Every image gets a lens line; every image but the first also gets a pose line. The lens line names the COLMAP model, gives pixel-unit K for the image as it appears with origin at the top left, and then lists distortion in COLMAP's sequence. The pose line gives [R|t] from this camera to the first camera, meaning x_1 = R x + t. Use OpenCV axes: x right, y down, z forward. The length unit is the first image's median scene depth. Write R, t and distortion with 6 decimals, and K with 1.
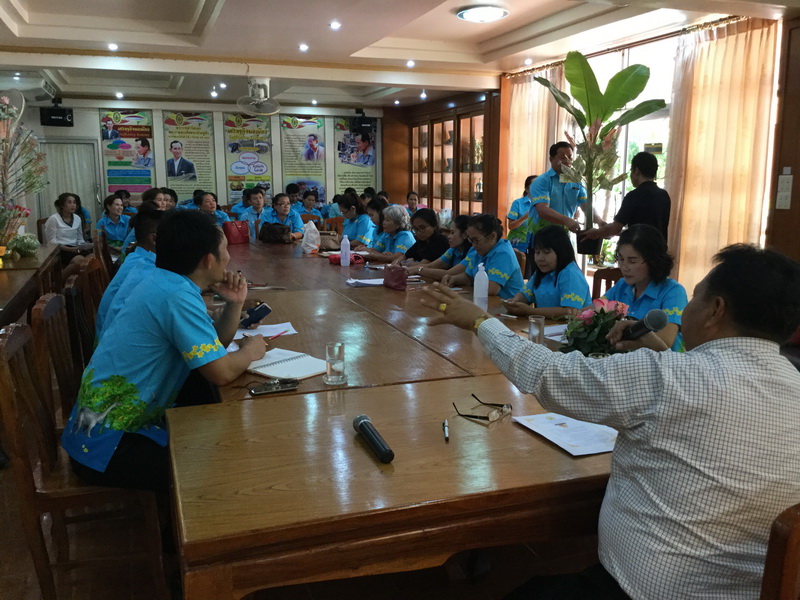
lens RADIAL K [[718.8, 0, 400.0], [0, 718.8, 300.0], [0, 0, 1]] dist [0.116844, -0.235196]
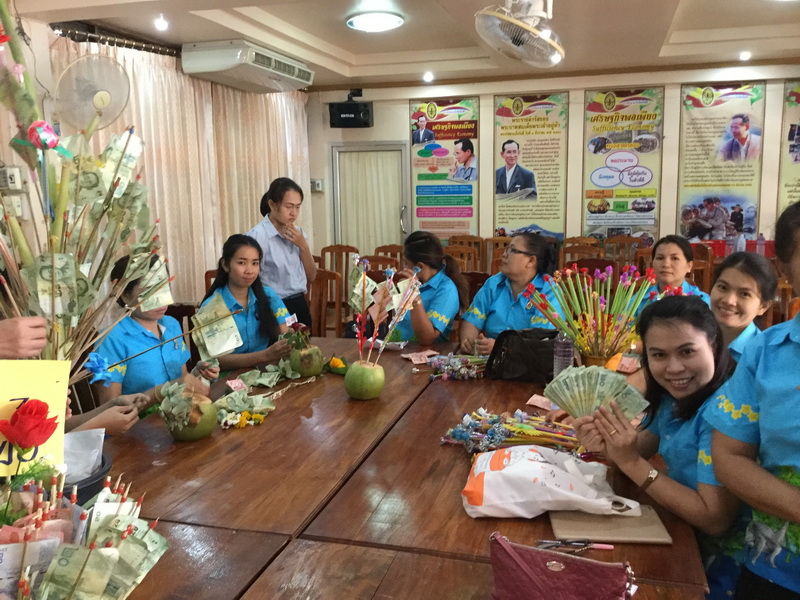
lens RADIAL K [[718.8, 0, 400.0], [0, 718.8, 300.0], [0, 0, 1]] dist [0.116844, -0.235196]
pose [[0.818688, 0.071908, -0.569719, -0.002584], [-0.081745, 0.996619, 0.008323, -0.069066], [0.568391, 0.039757, 0.821798, 0.397994]]
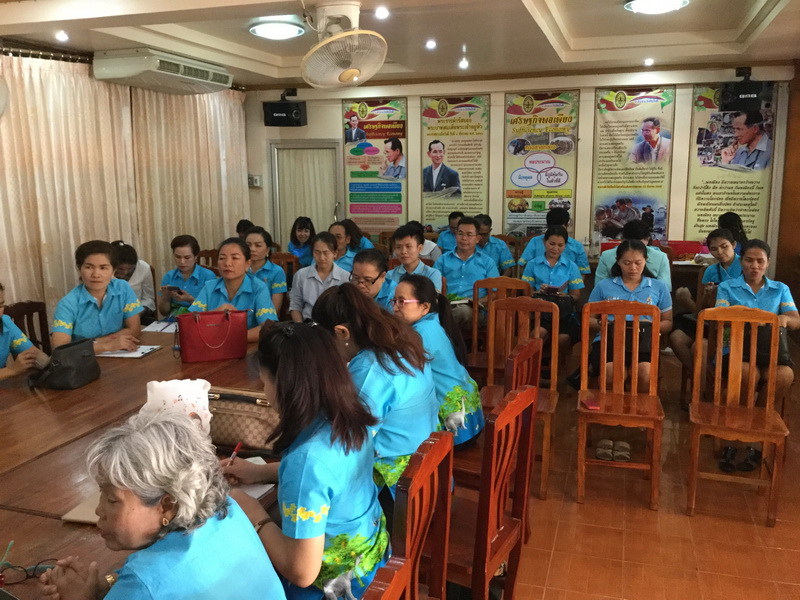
lens RADIAL K [[718.8, 0, 400.0], [0, 718.8, 300.0], [0, 0, 1]] dist [0.116844, -0.235196]
pose [[0.800071, 0.095065, -0.592325, 0.084255], [-0.095395, 0.994962, 0.030833, -0.084416], [0.592272, 0.031837, 0.805109, 0.425758]]
